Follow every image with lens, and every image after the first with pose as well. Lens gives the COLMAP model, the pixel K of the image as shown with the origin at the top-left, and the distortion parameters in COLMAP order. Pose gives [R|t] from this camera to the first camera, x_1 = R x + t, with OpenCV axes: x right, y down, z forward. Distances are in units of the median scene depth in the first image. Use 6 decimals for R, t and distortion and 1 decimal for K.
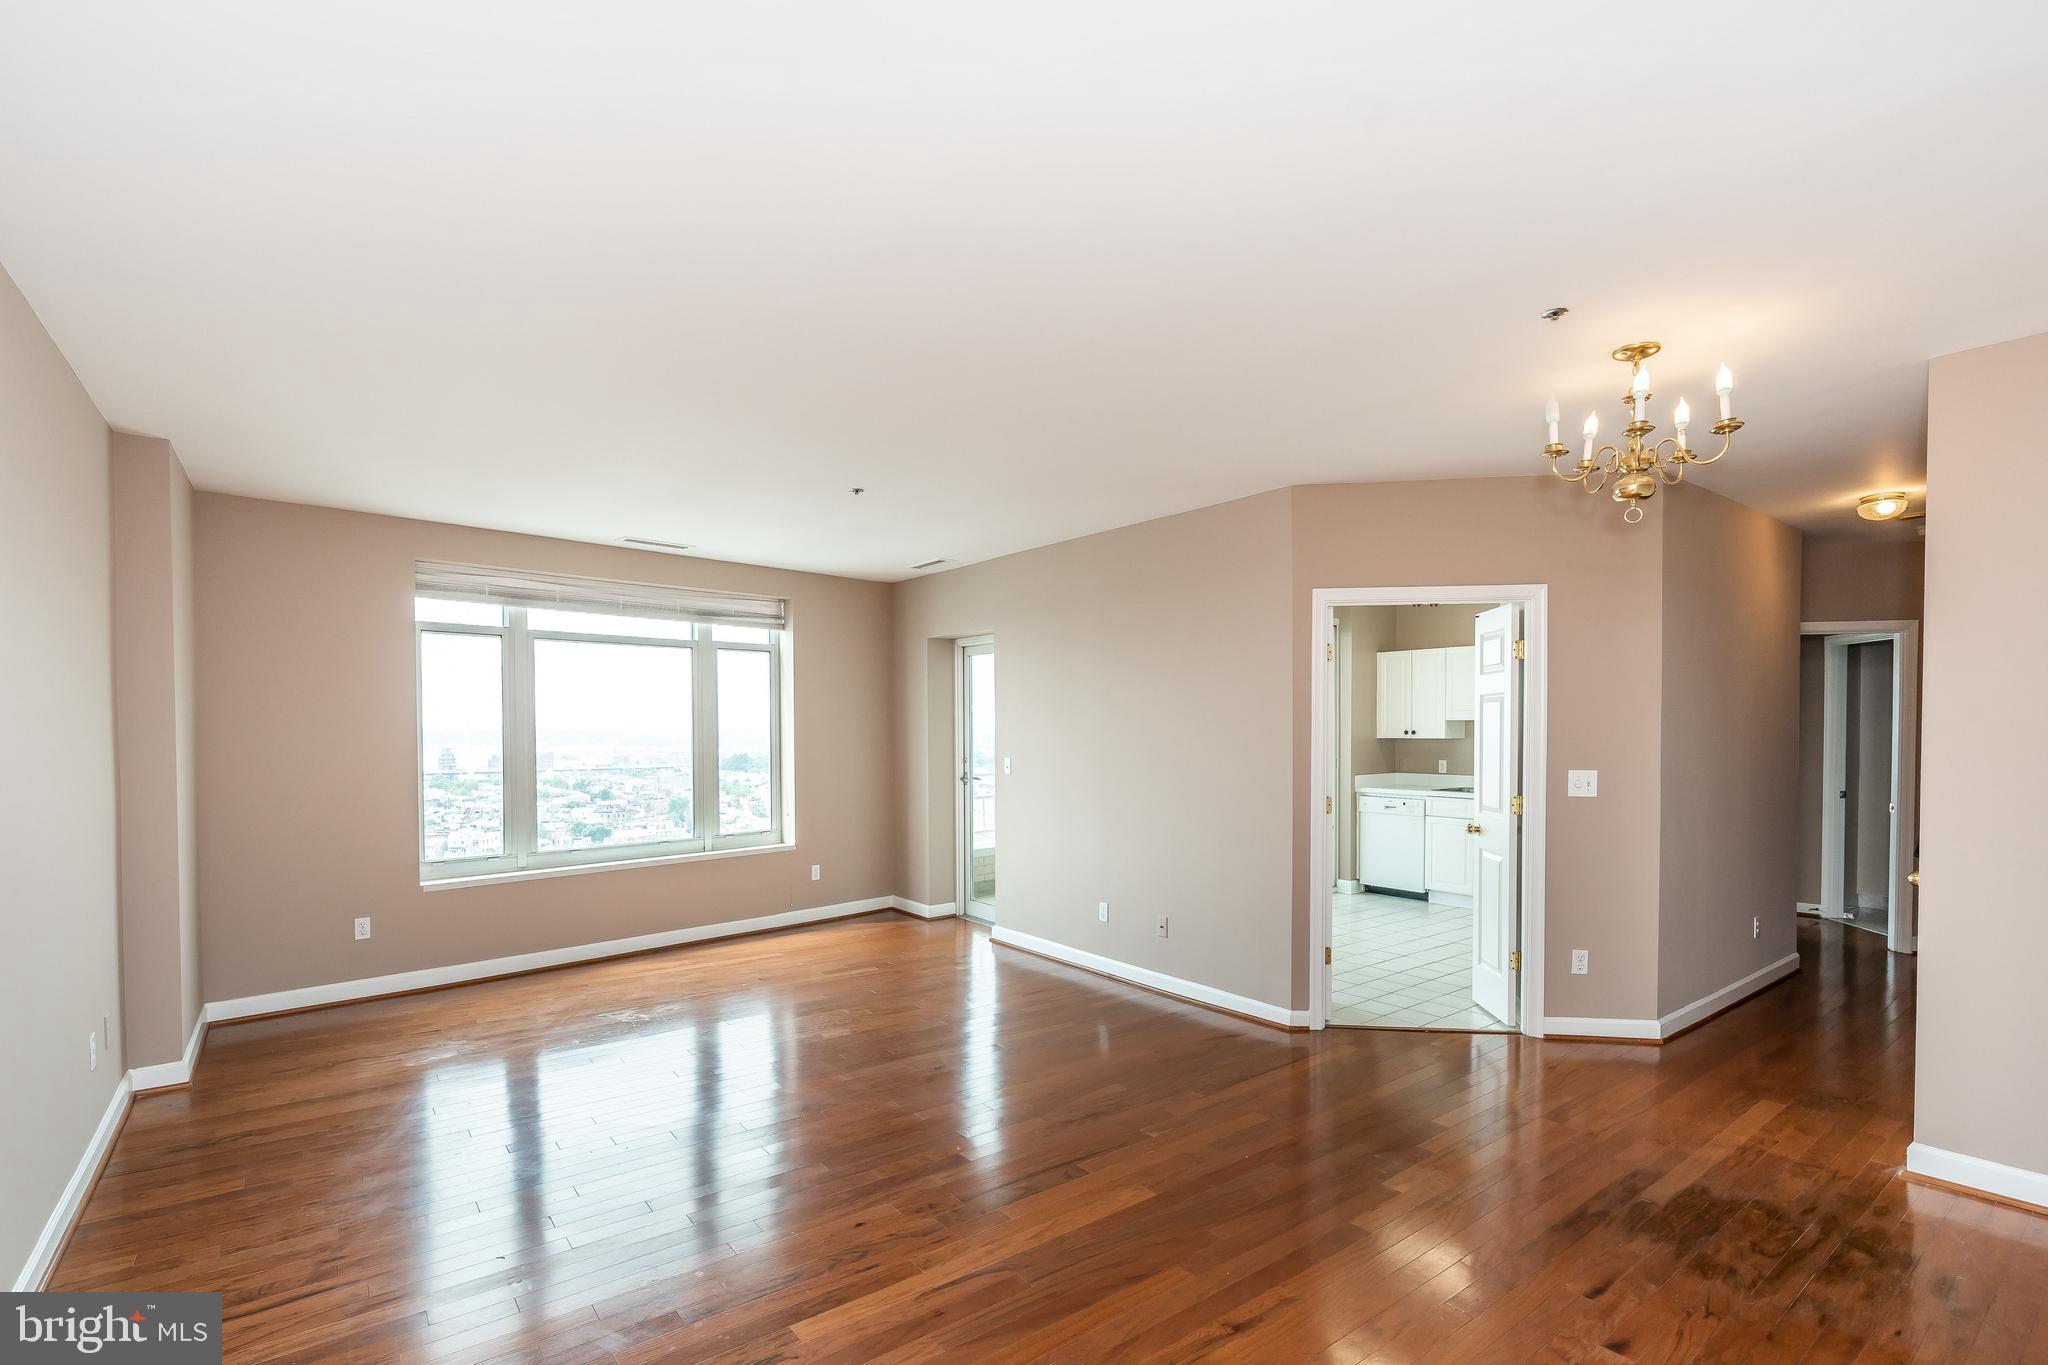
lens RADIAL K [[940.7, 0, 1036.1], [0, 940.7, 738.2], [0, 0, 1]] dist [-0.008500, 0.003887]
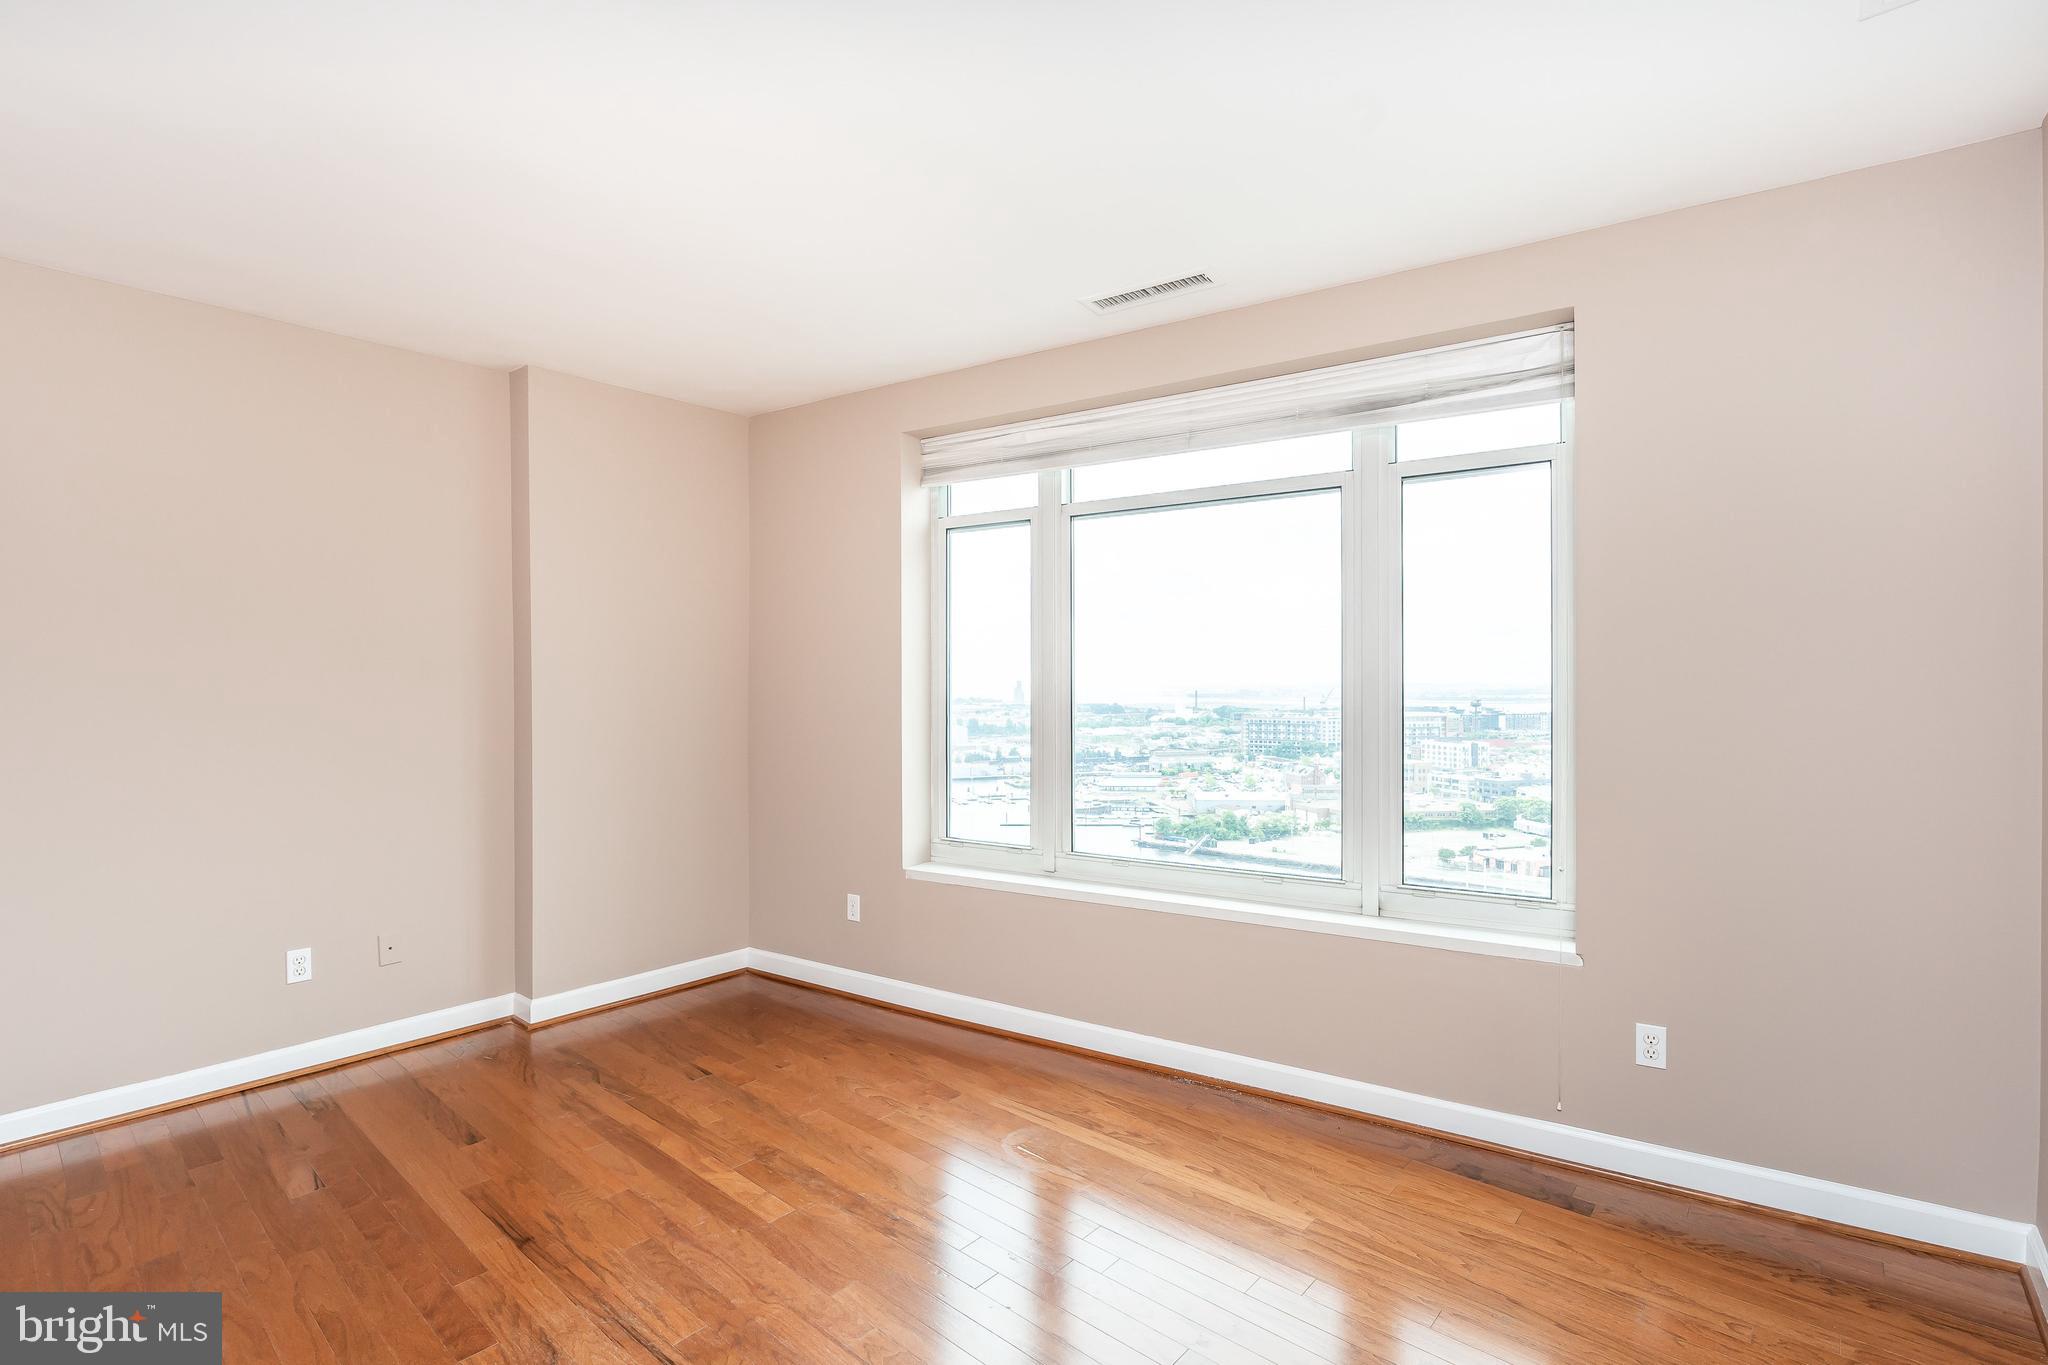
lens RADIAL K [[940.7, 0, 1009.1], [0, 940.7, 686.6], [0, 0, 1]] dist [-0.008500, 0.003887]
pose [[0.177545, 0.006247, -0.984093, 0.081568], [-0.008011, 0.999956, 0.004903, 0.005826], [0.984080, 0.007013, 0.177588, 0.784130]]
